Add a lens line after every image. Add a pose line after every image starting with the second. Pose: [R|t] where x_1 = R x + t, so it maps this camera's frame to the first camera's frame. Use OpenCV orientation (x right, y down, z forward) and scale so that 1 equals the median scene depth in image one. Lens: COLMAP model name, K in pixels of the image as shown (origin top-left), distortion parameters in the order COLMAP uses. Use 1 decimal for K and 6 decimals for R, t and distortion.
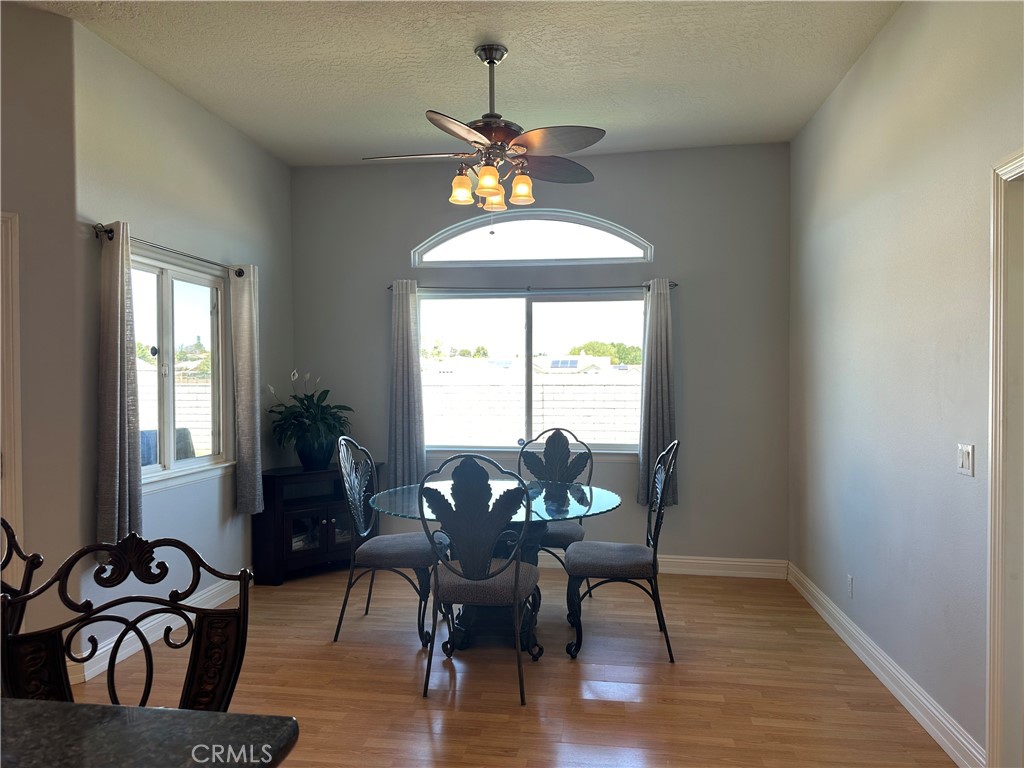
lens RADIAL K [[729.9, 0, 493.8], [0, 729.9, 396.2], [0, 0, 1]] dist [0.113396, -0.187676]
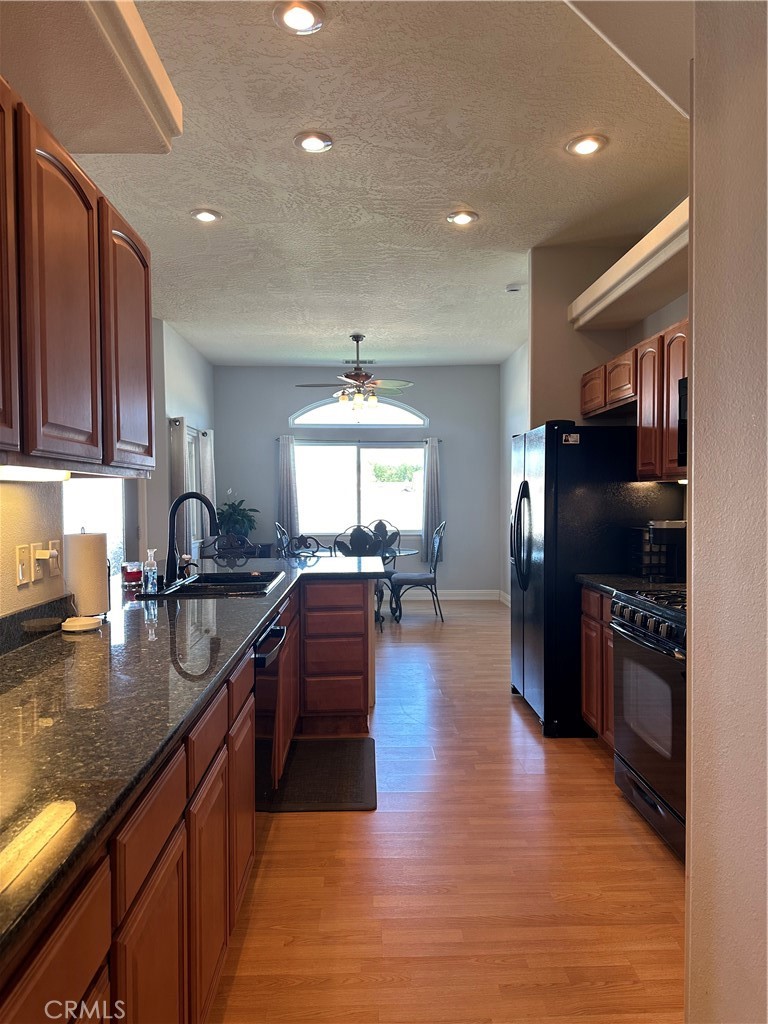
lens RADIAL K [[735.0, 0, 384.0], [0, 735.0, 512.0], [0, 0, 1]] dist [0.007571, -0.004087]
pose [[0.983696, -0.008706, 0.179626, -0.220329], [0.009134, 0.999957, -0.001556, 0.026035], [-0.179605, 0.003171, 0.983734, -0.762893]]
